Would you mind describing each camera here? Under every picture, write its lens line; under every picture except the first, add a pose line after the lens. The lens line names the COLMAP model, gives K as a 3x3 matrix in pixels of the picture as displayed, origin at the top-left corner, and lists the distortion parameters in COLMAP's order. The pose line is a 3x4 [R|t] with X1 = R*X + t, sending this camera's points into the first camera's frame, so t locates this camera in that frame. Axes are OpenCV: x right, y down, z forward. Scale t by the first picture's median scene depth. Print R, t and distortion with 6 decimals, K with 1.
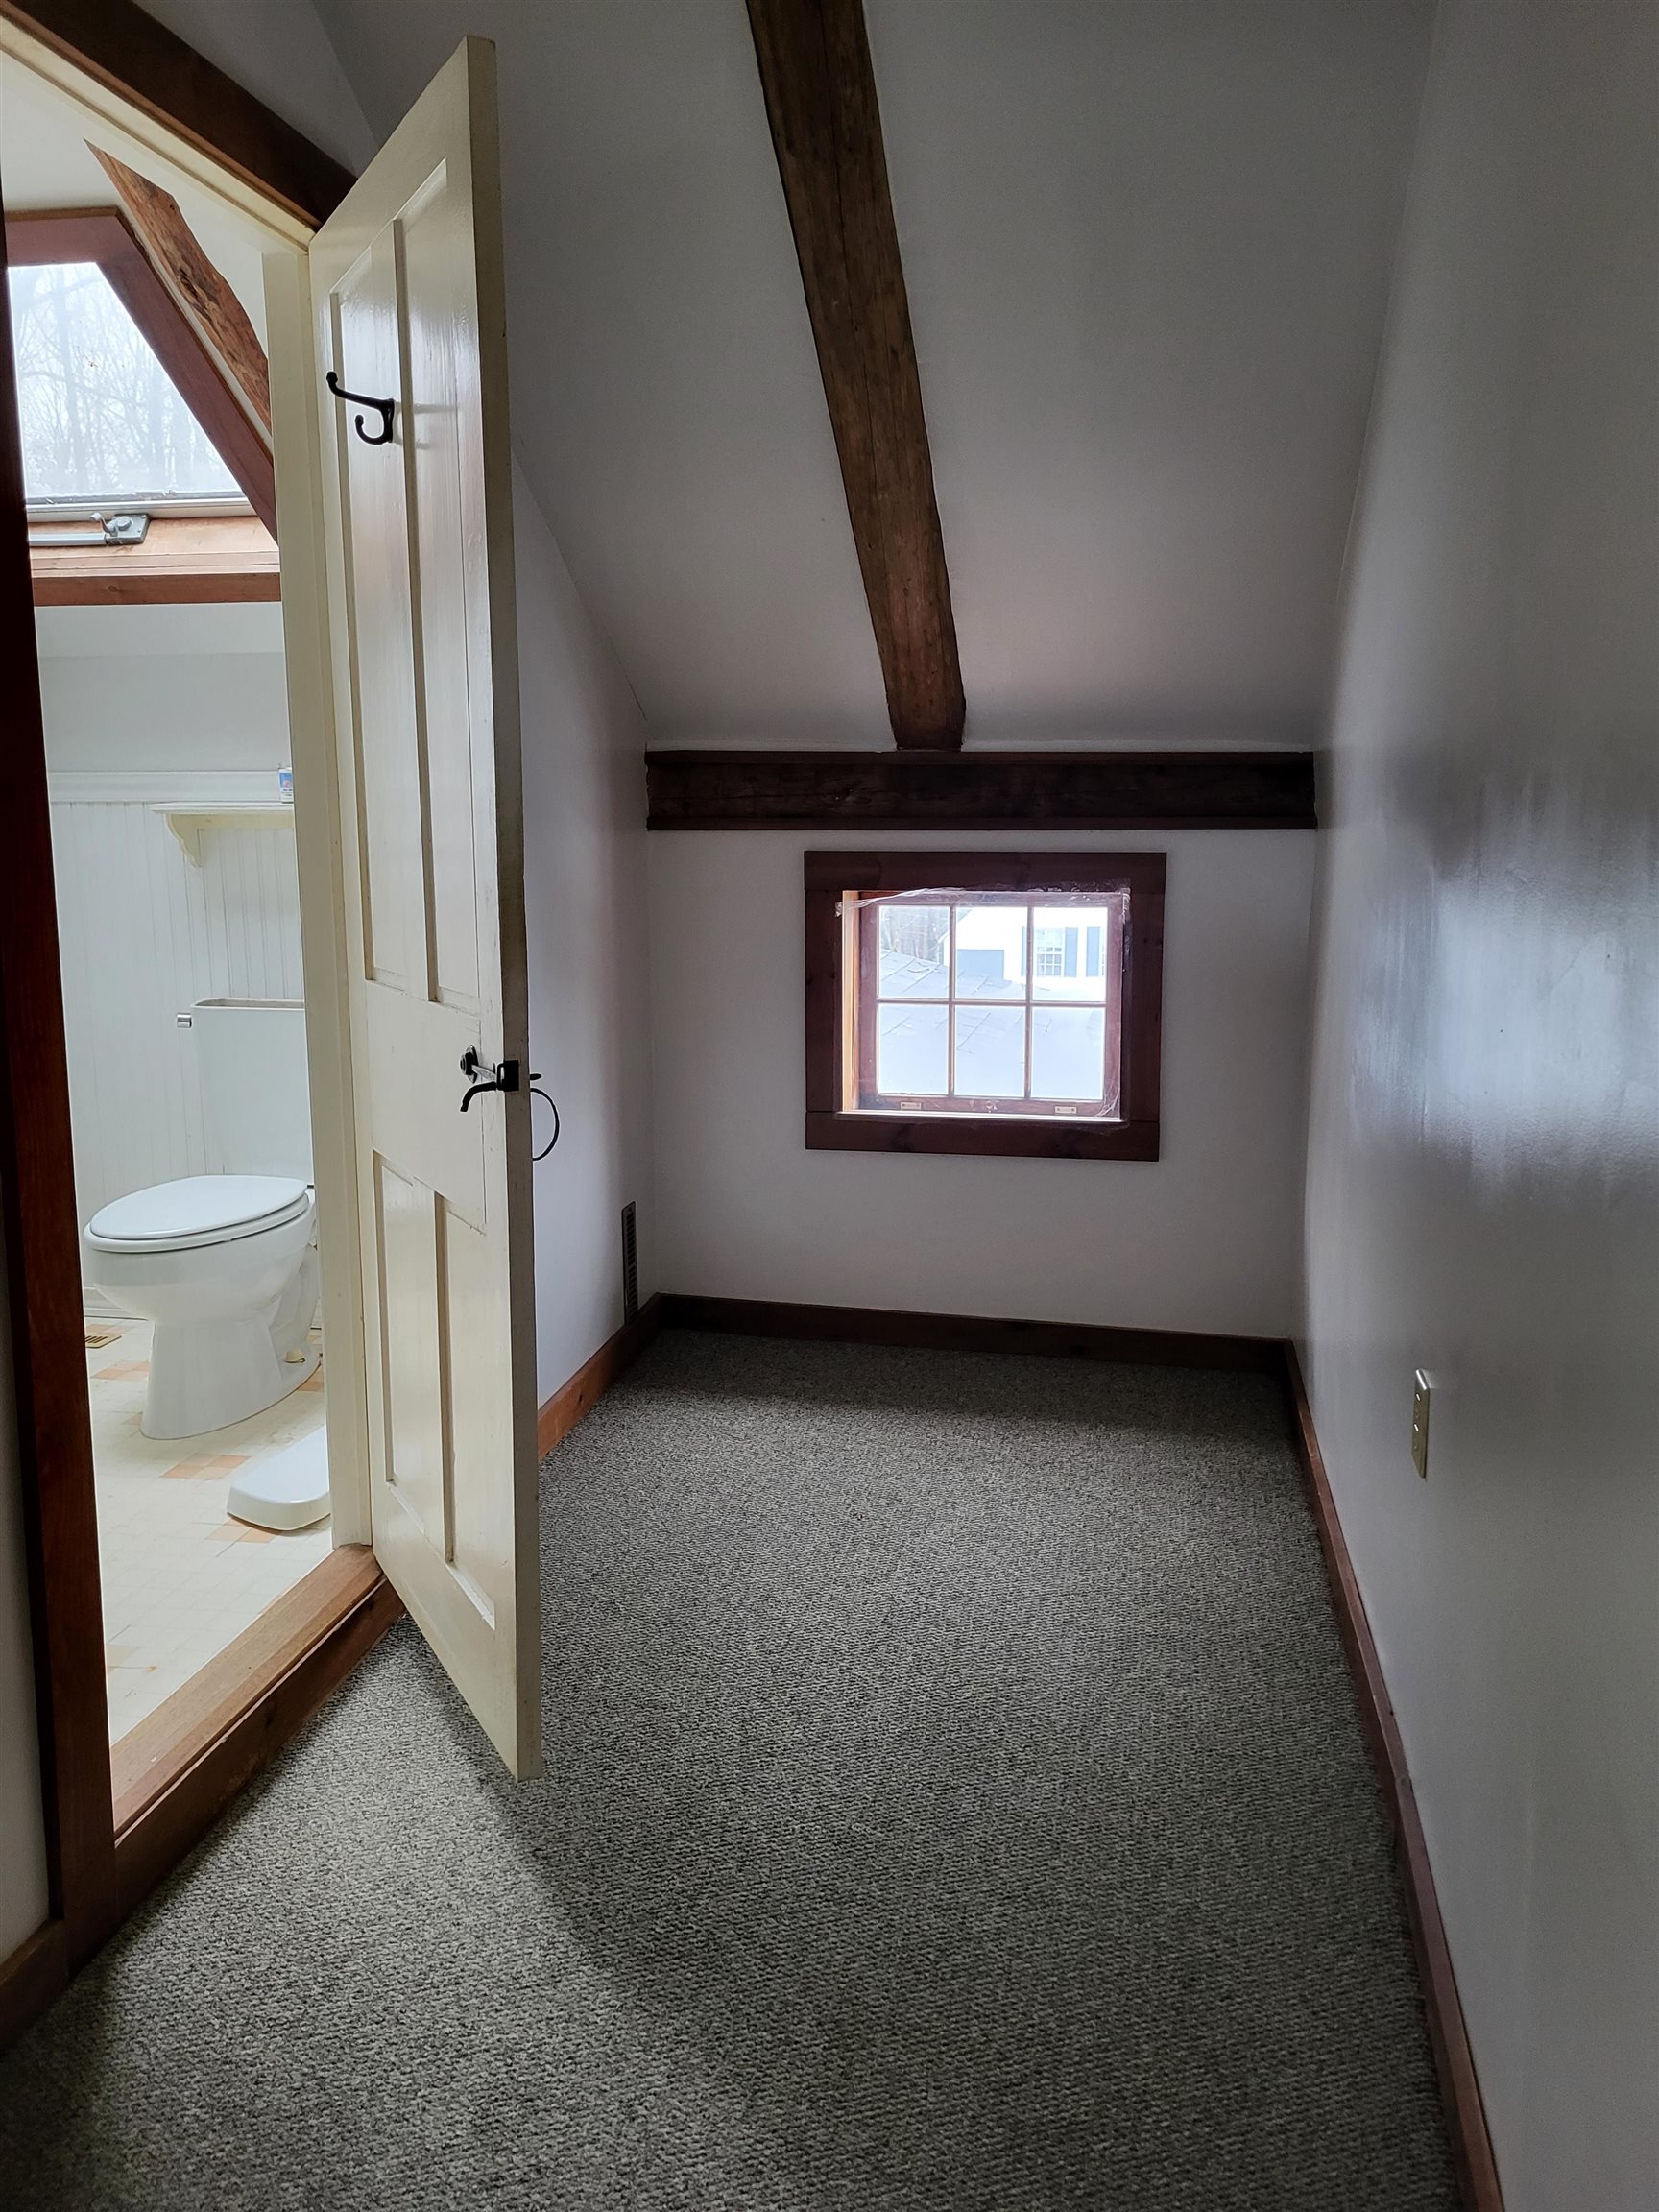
lens RADIAL K [[1720.9, 0, 785.7], [0, 1720.9, 1105.6], [0, 0, 1]] dist [0.064498, -0.044615]
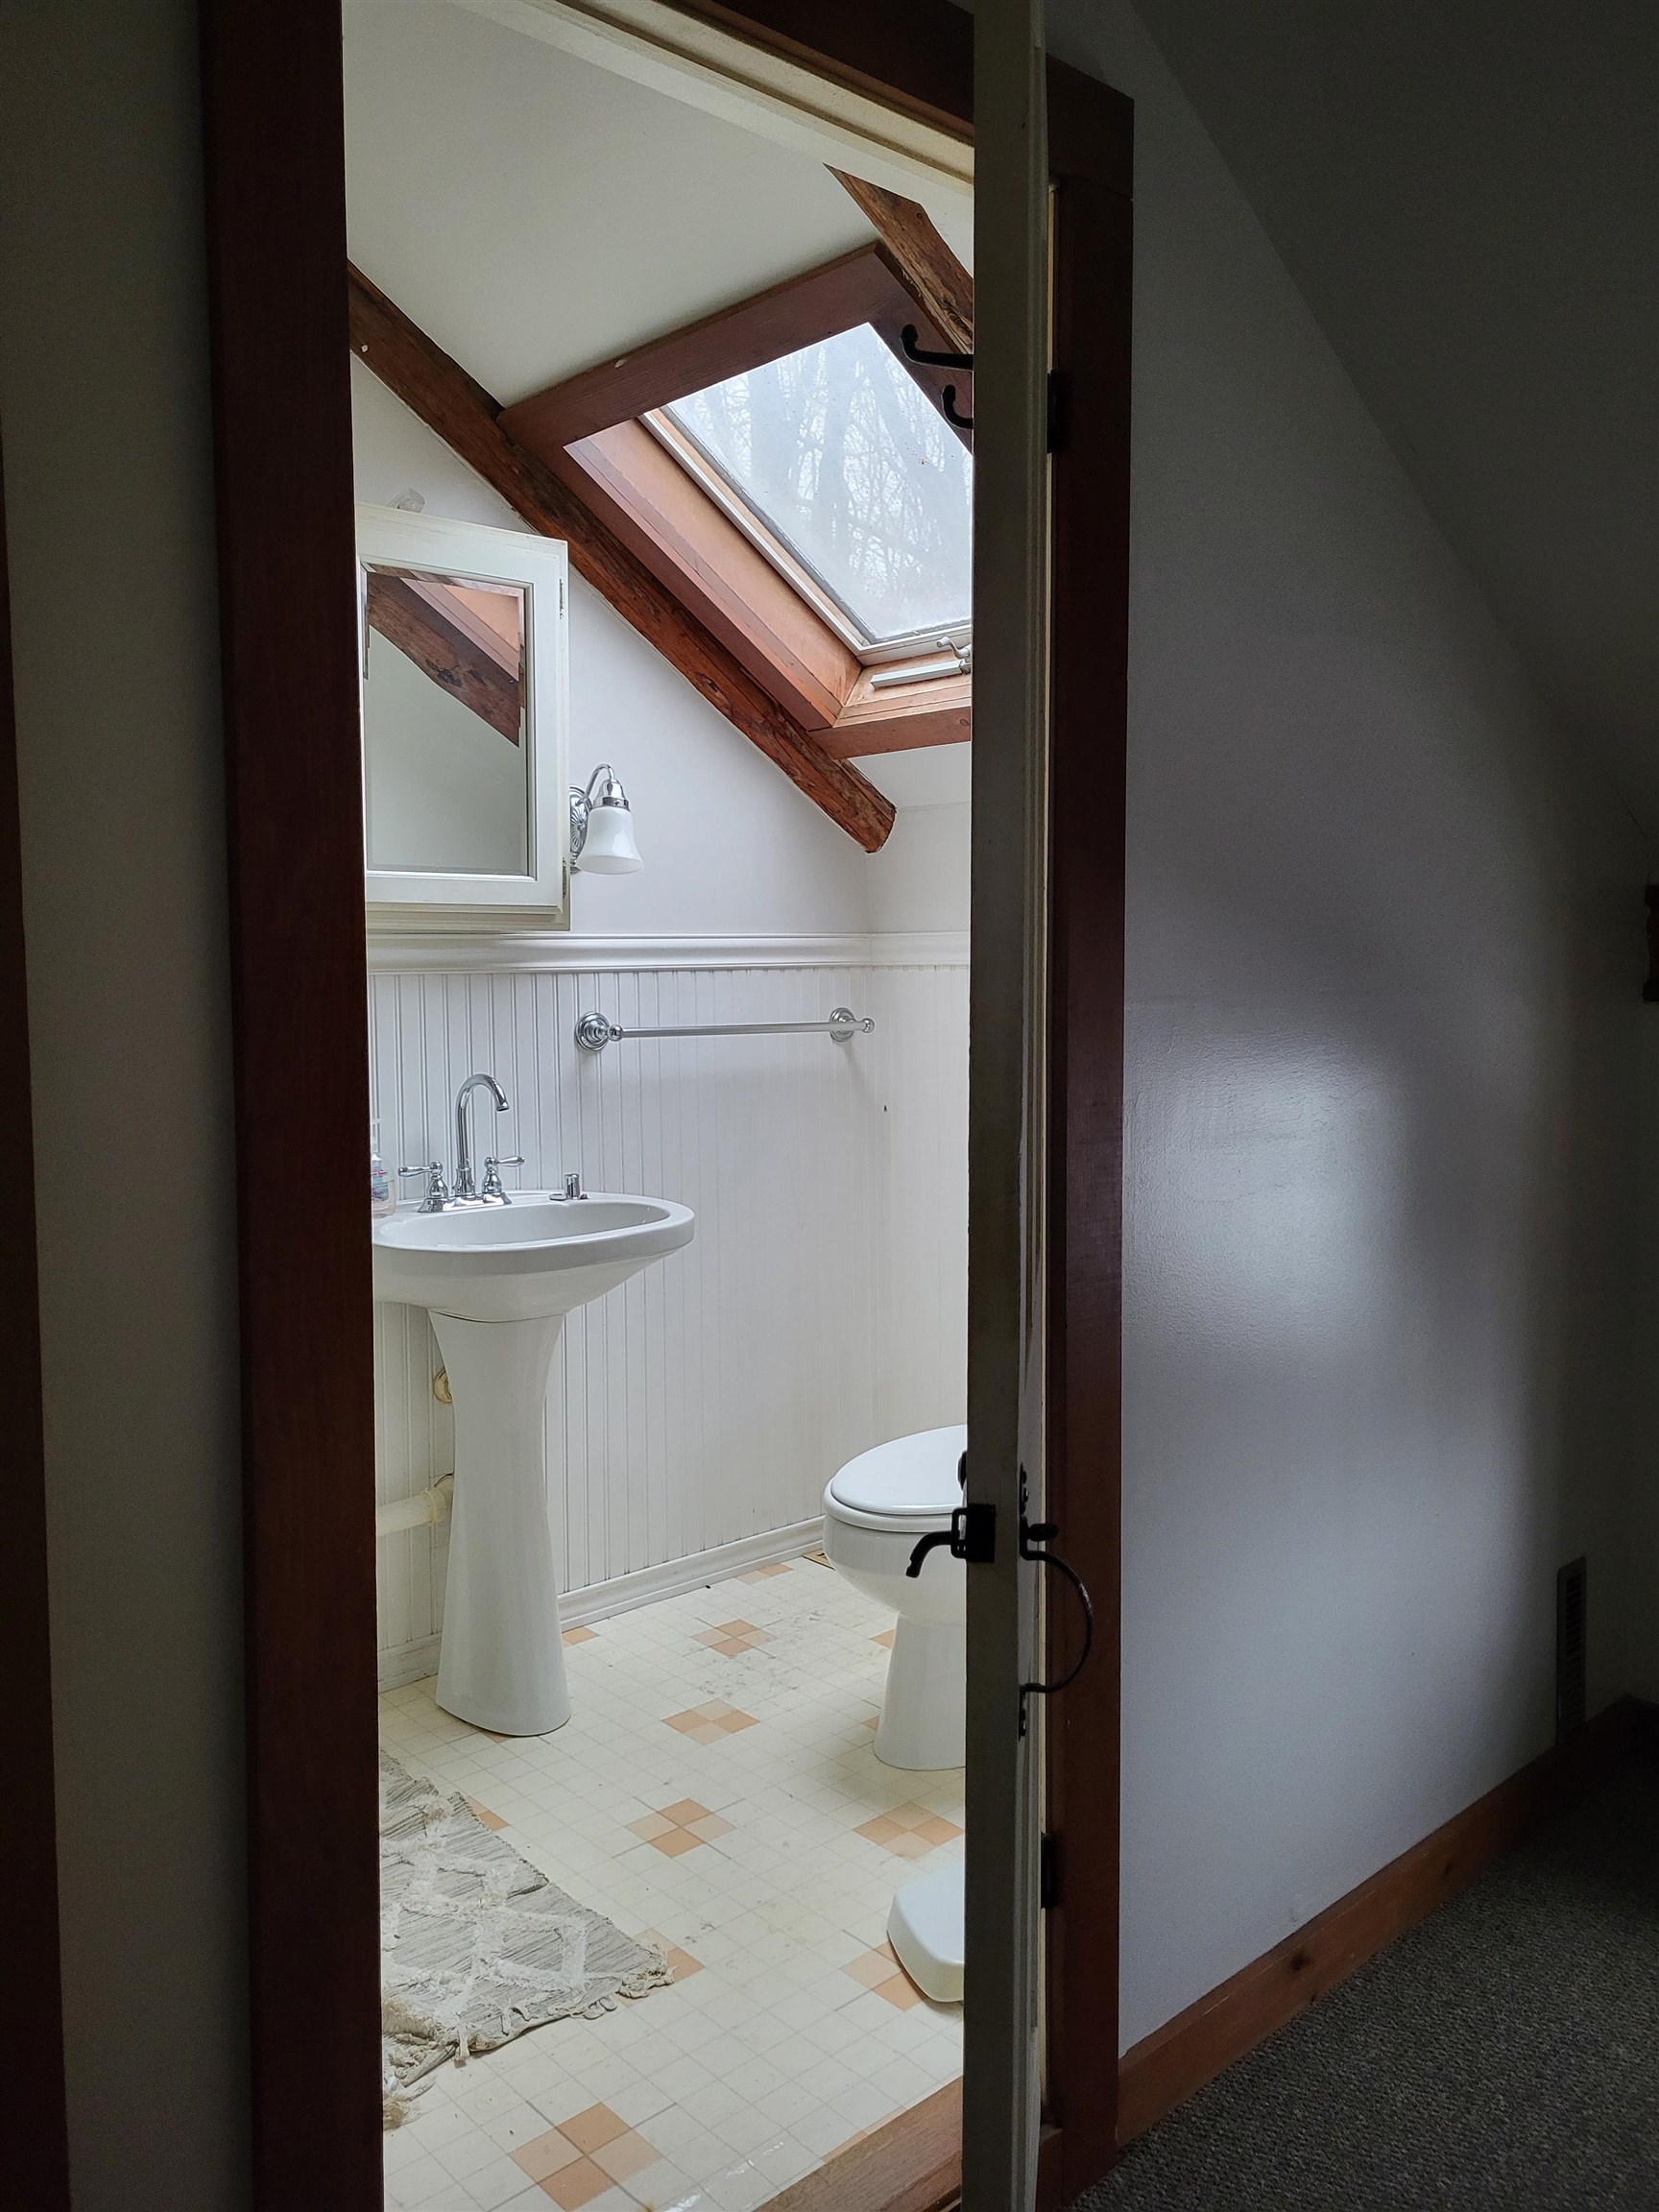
lens RADIAL K [[1720.9, 0, 785.7], [0, 1720.9, 1105.6], [0, 0, 1]] dist [0.064498, -0.044615]
pose [[0.814090, 0.043939, -0.579074, 0.059110], [-0.089339, 0.994740, -0.050117, -0.076328], [0.573826, 0.092534, 0.813733, 0.358184]]
